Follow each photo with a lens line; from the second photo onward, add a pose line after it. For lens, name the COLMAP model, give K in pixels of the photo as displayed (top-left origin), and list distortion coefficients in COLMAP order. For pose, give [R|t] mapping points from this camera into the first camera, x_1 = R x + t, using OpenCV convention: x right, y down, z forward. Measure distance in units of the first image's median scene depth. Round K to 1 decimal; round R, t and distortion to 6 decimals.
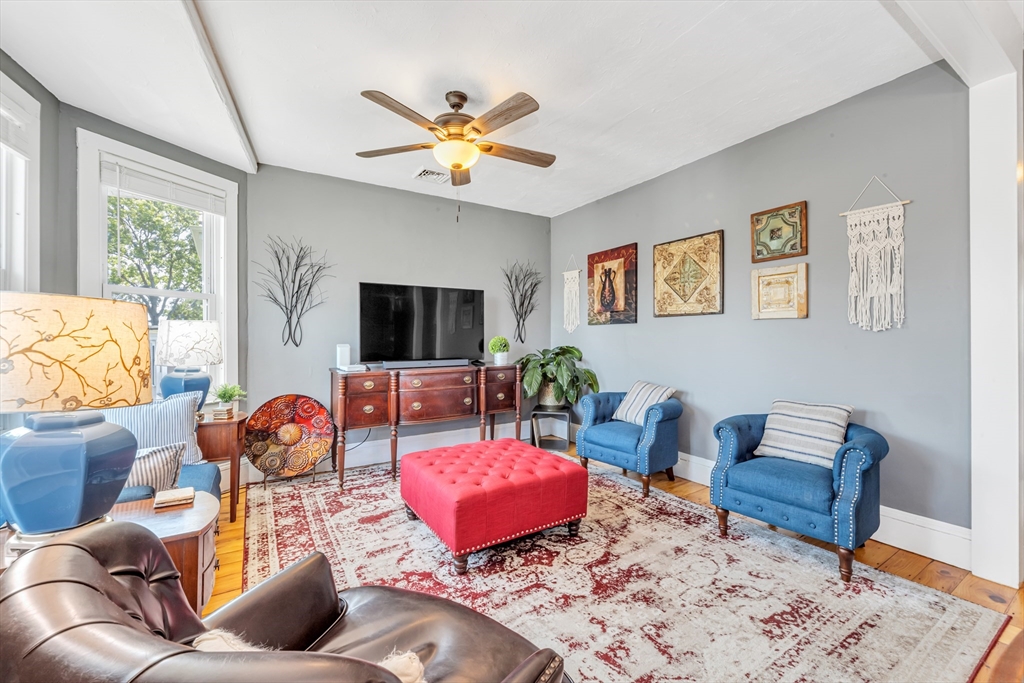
lens RADIAL K [[416.6, 0, 498.8], [0, 416.6, 342.2], [0, 0, 1]] dist [0.000973, -0.000934]
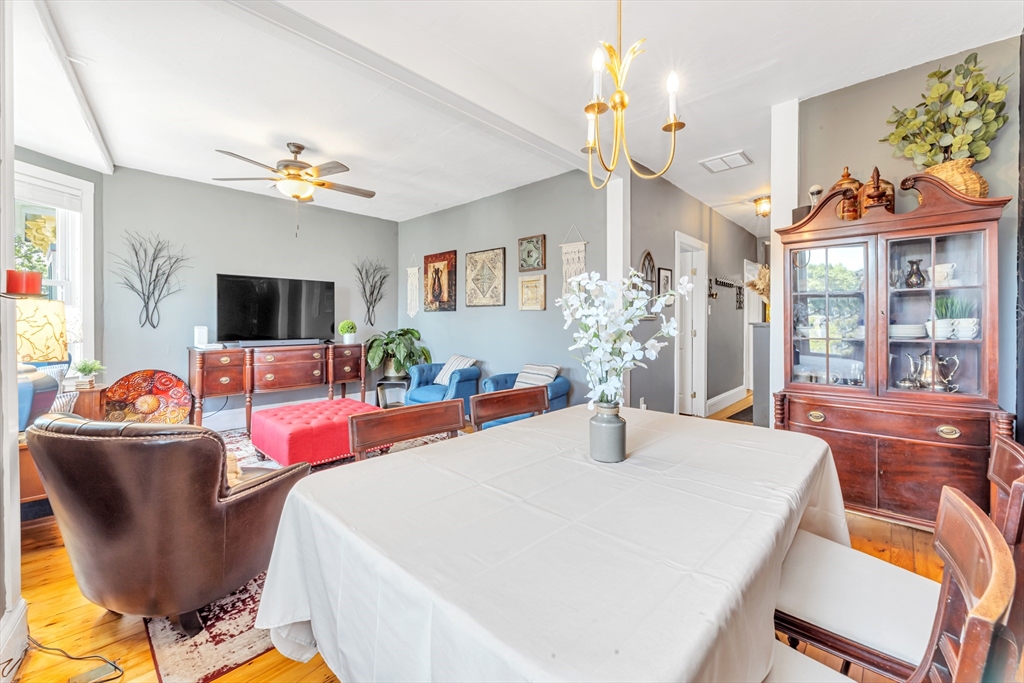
lens RADIAL K [[416.6, 0, 495.5], [0, 416.6, 326.7], [0, 0, 1]] dist [0.000973, -0.000934]
pose [[0.966944, 0.003157, 0.254971, 0.133257], [-0.004134, 0.999986, 0.003298, -0.000978], [-0.254957, -0.004243, 0.966943, -0.355013]]
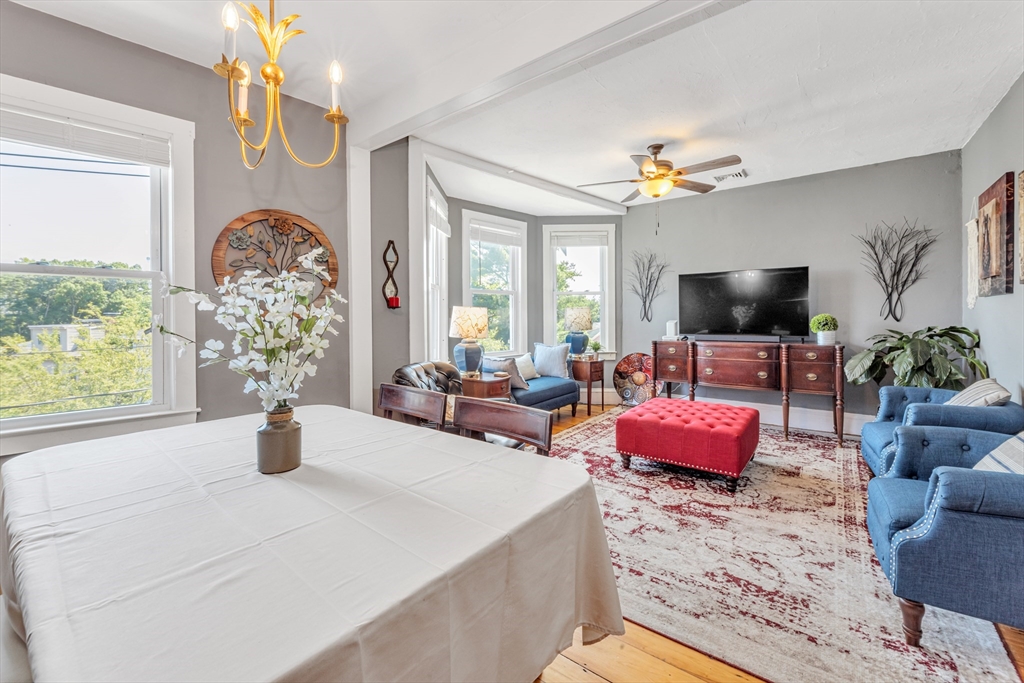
lens RADIAL K [[416.6, 0, 530.9], [0, 416.6, 320.1], [0, 0, 1]] dist [0.000973, -0.000934]
pose [[0.373857, 0.010059, -0.927432, 0.764323], [-0.002897, 0.999949, 0.009678, -0.008651], [0.927482, -0.000932, 0.373867, 0.052435]]
